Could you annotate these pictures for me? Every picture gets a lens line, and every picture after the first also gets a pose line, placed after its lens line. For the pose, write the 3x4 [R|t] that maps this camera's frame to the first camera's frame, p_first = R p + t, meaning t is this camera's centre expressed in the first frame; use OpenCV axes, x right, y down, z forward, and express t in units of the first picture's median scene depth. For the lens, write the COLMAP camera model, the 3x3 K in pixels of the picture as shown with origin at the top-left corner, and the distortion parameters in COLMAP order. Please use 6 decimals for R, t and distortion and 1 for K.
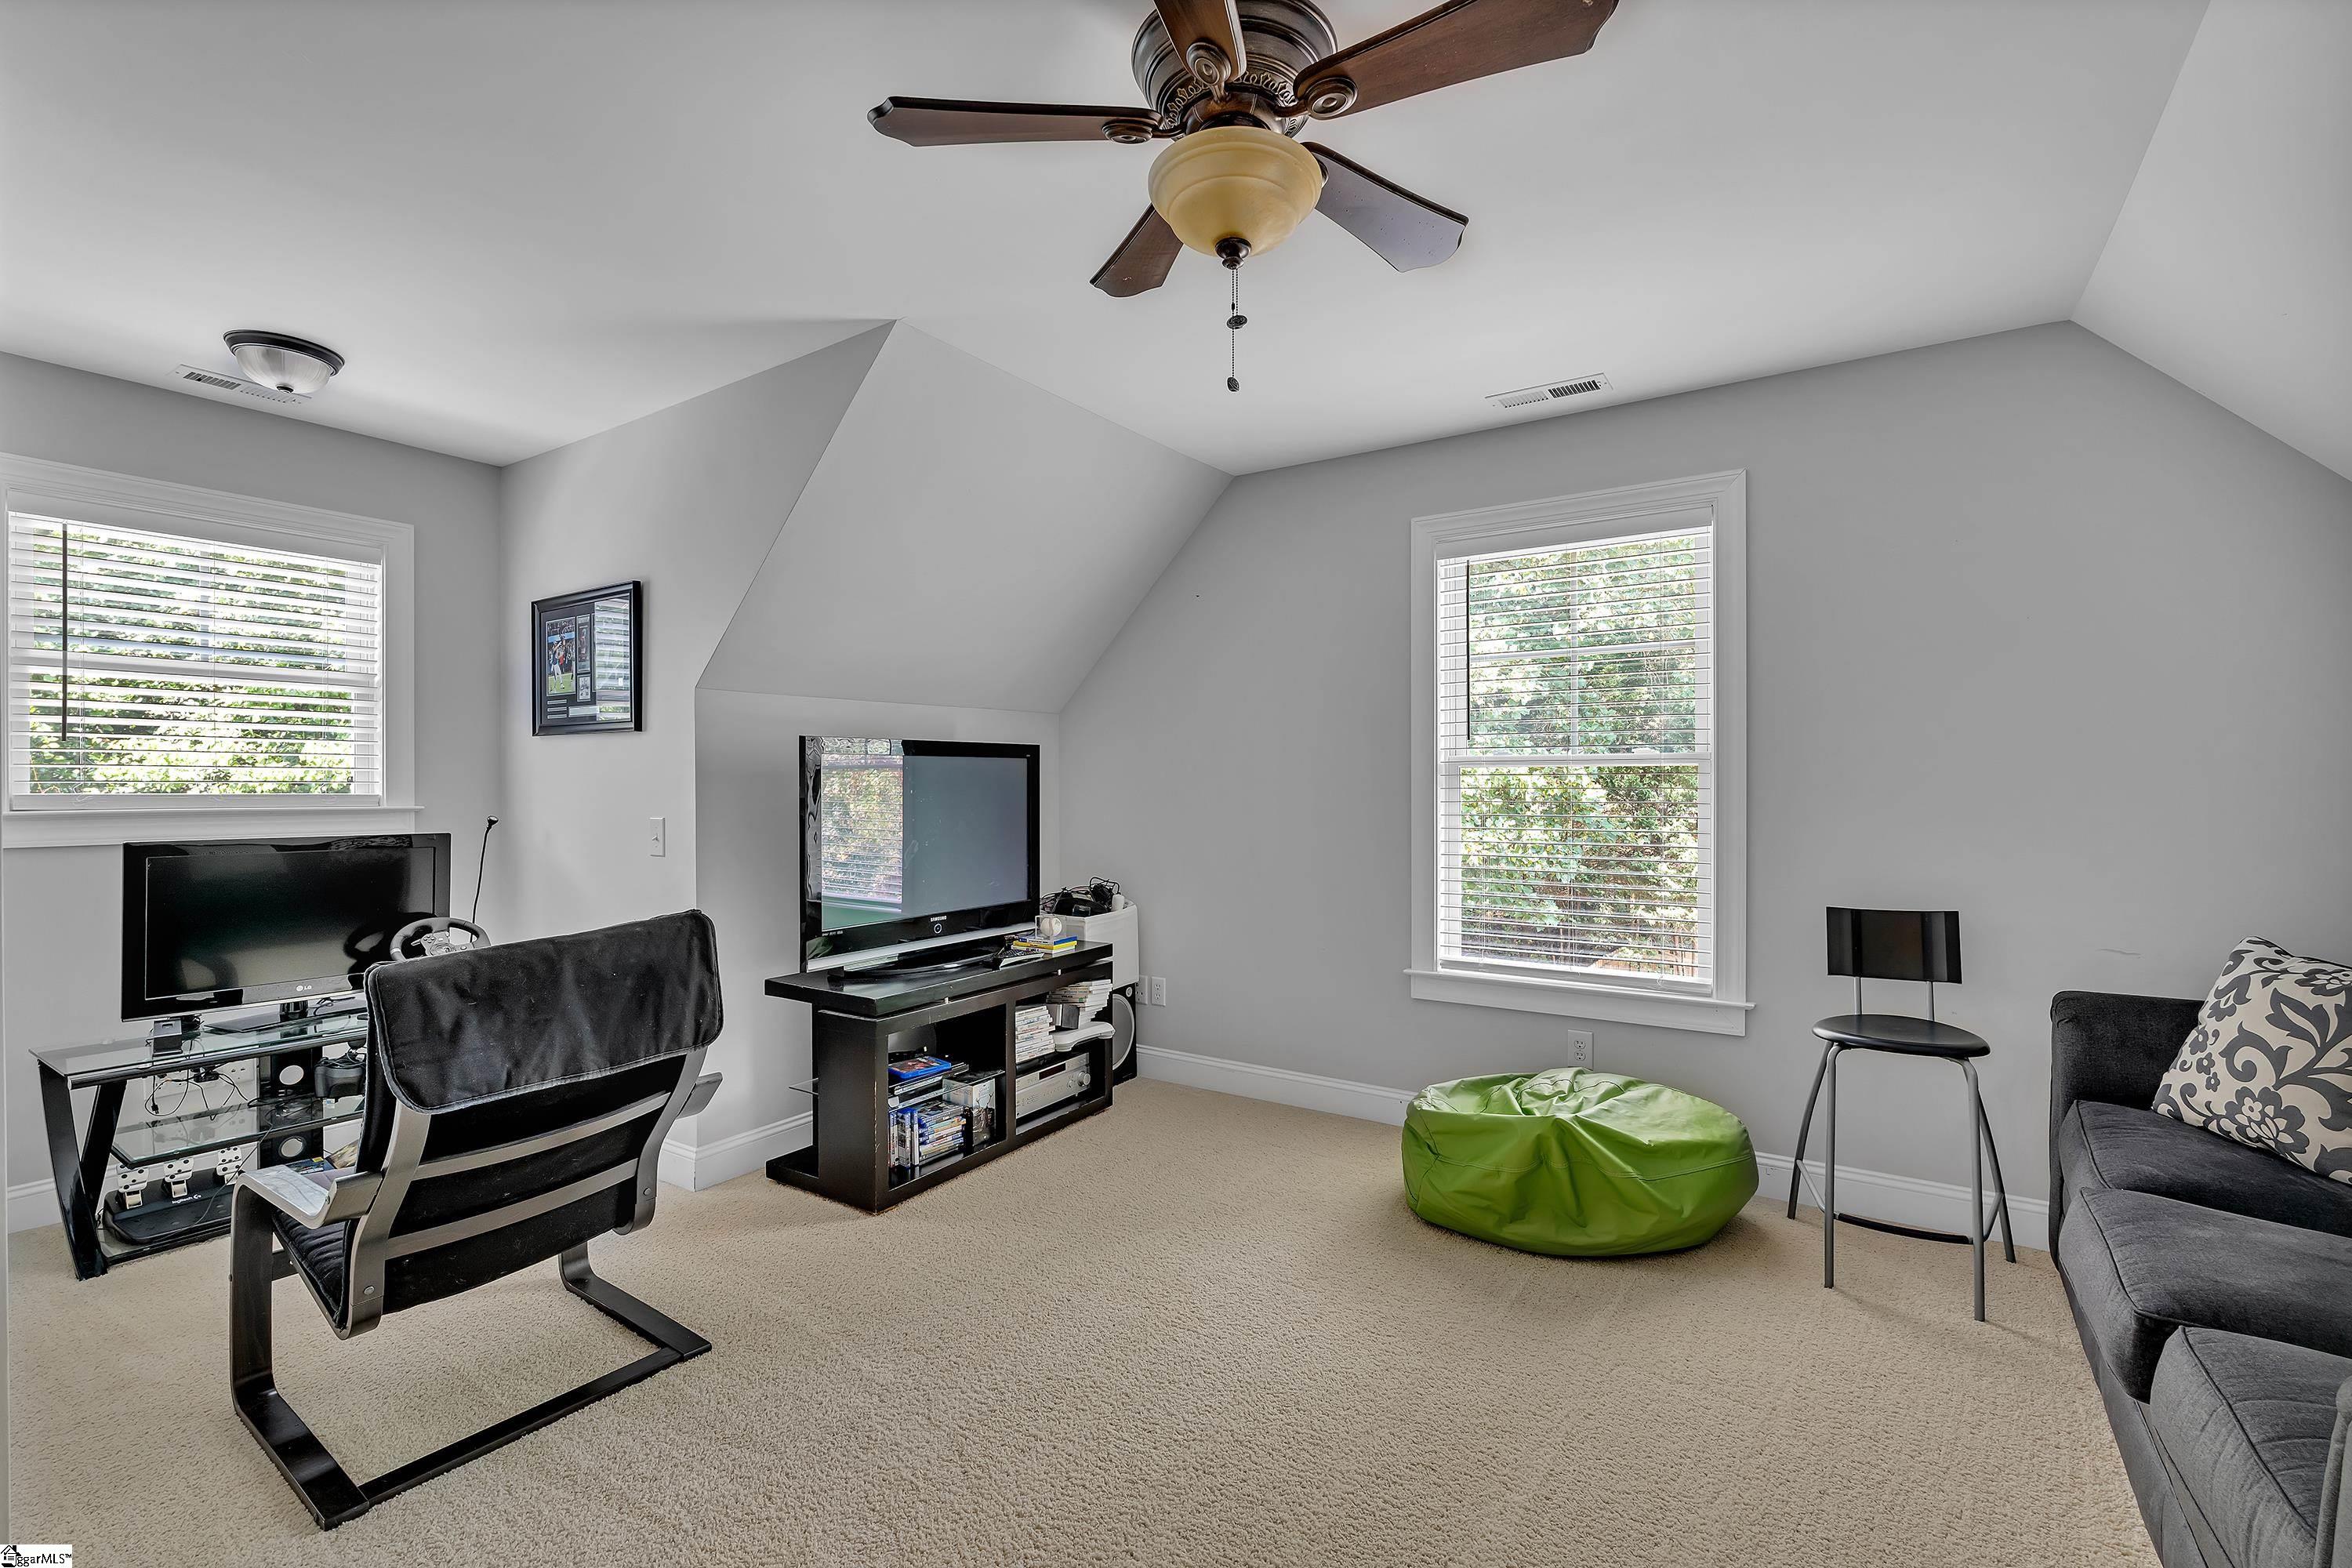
lens RADIAL K [[1033.5, 0, 1177.0], [0, 1033.5, 784.0], [0, 0, 1]] dist [-0.003963, -0.000058]
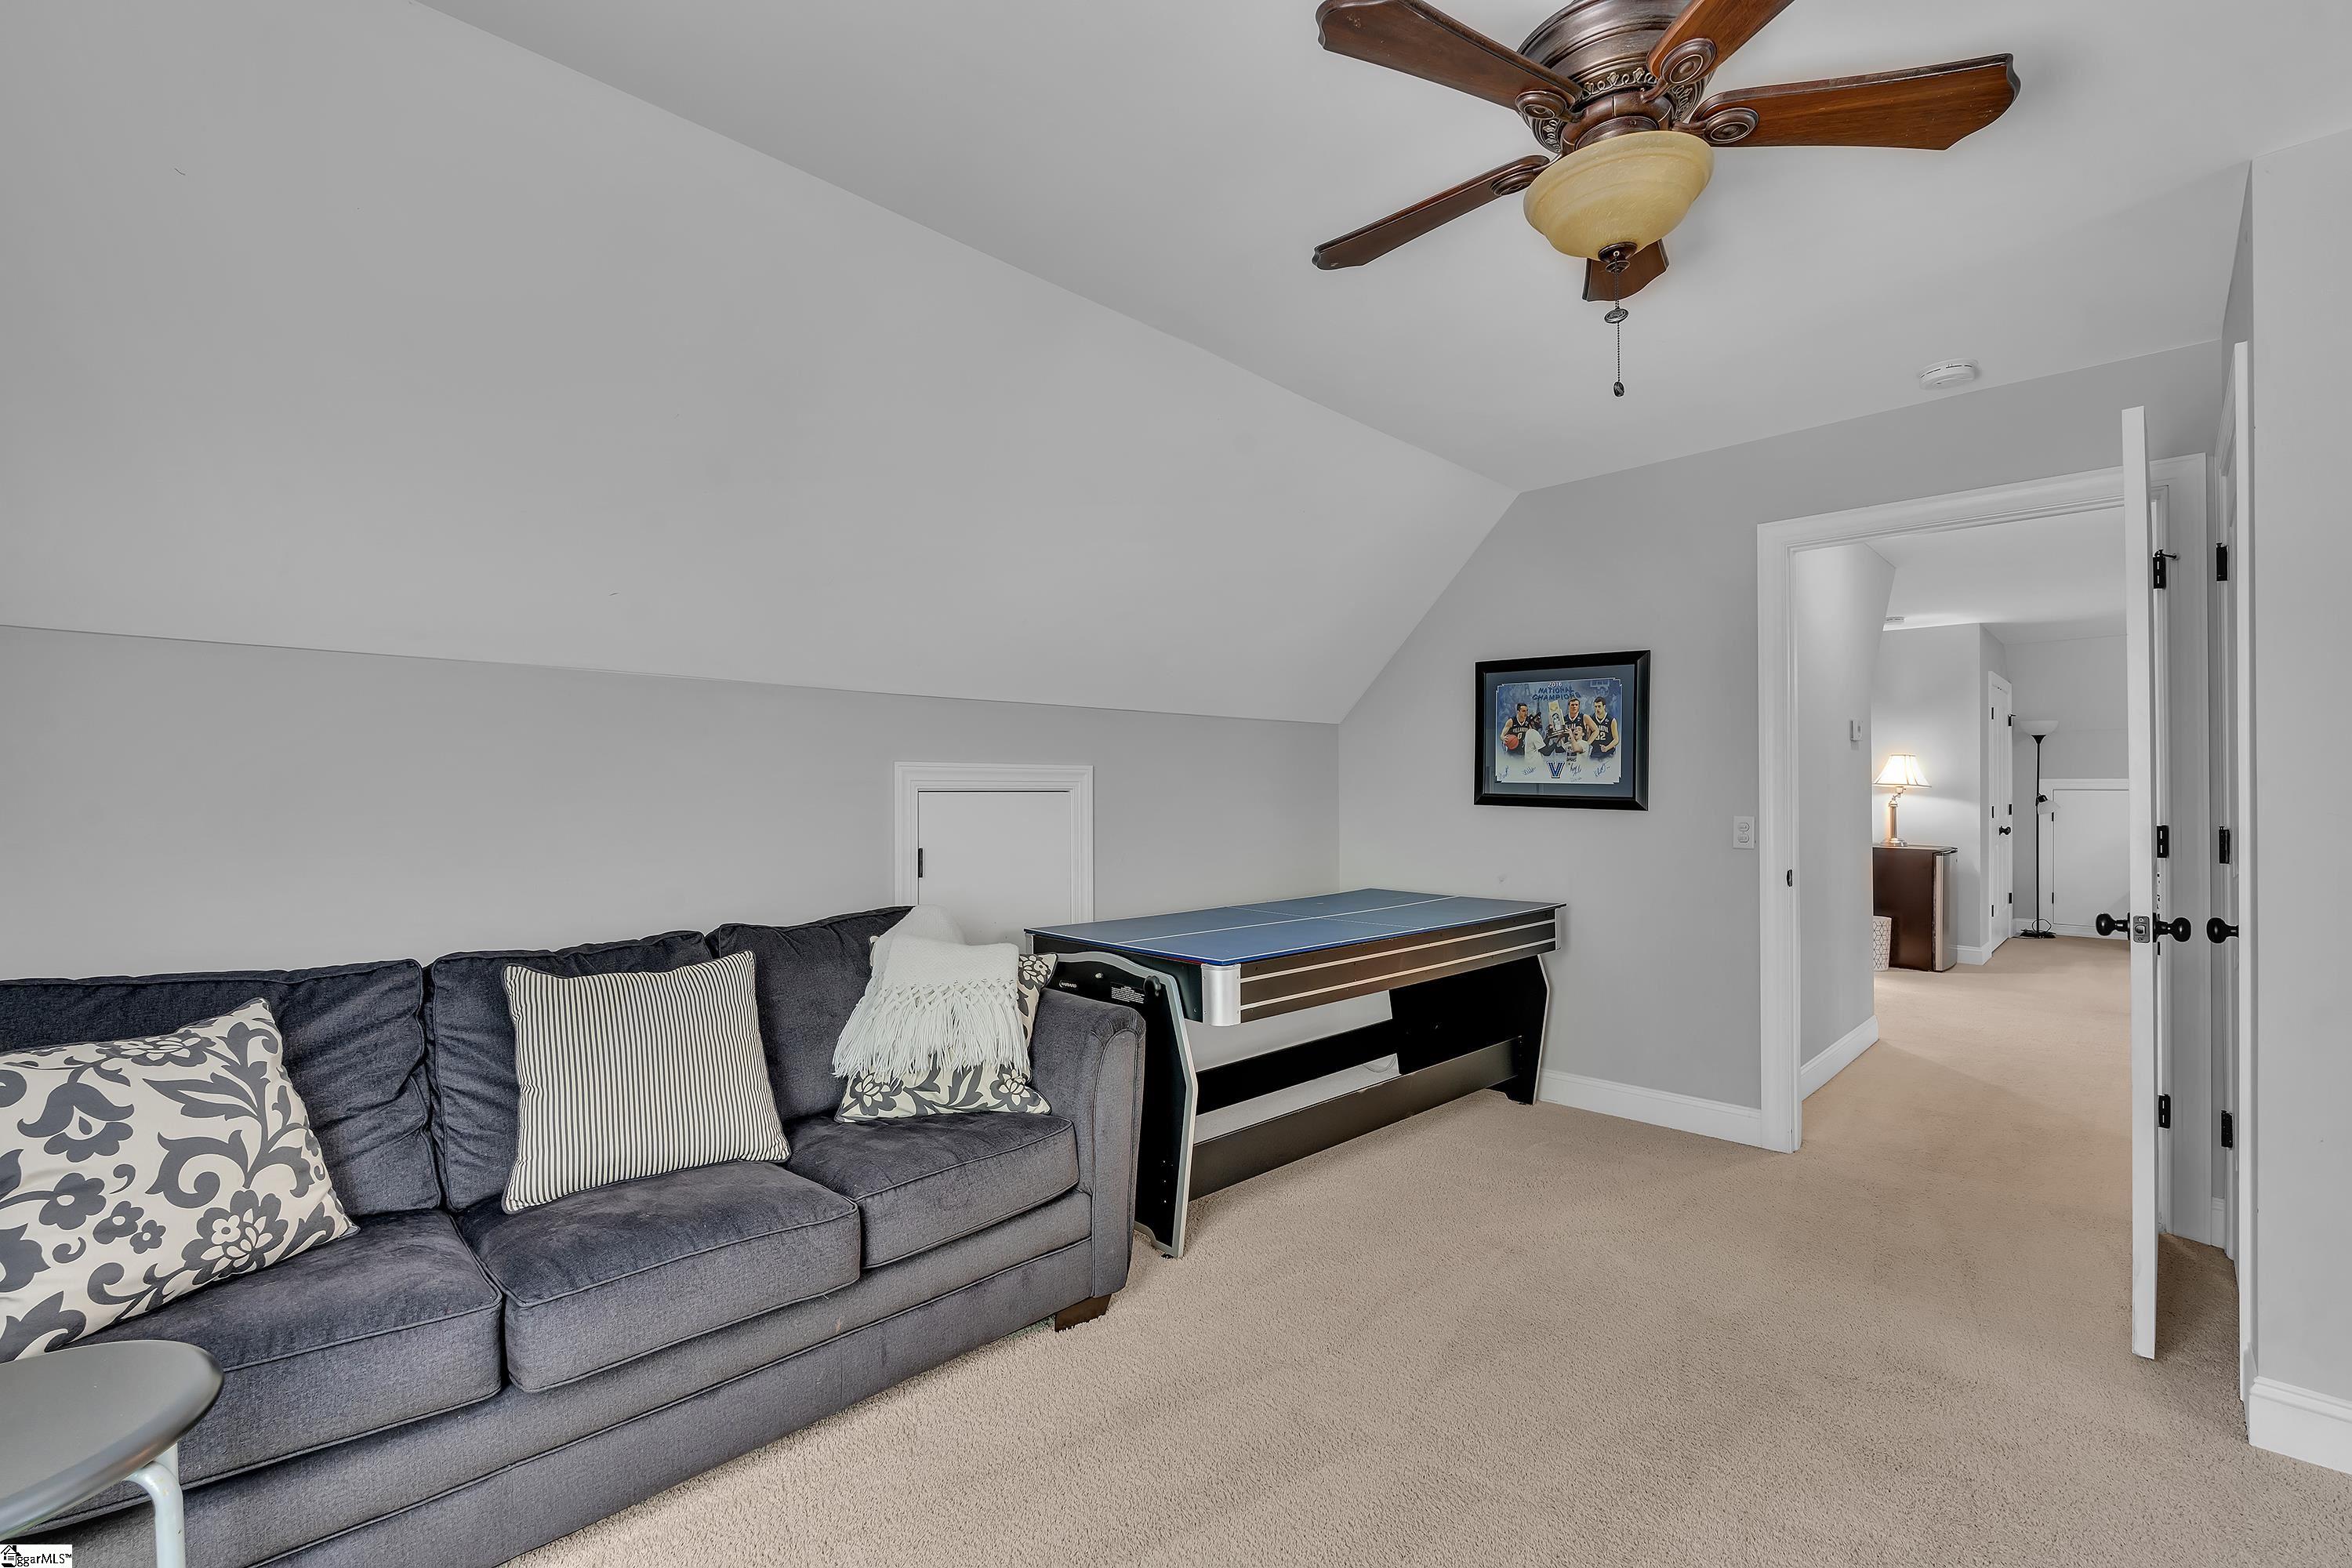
lens RADIAL K [[1033.5, 0, 1189.7], [0, 1033.5, 782.6], [0, 0, 1]] dist [-0.003963, -0.000058]
pose [[-0.985200, -0.008933, 0.171179, 0.225184], [-0.010231, 0.999925, -0.006702, -0.011389], [-0.171106, -0.008354, -0.985217, 1.588026]]
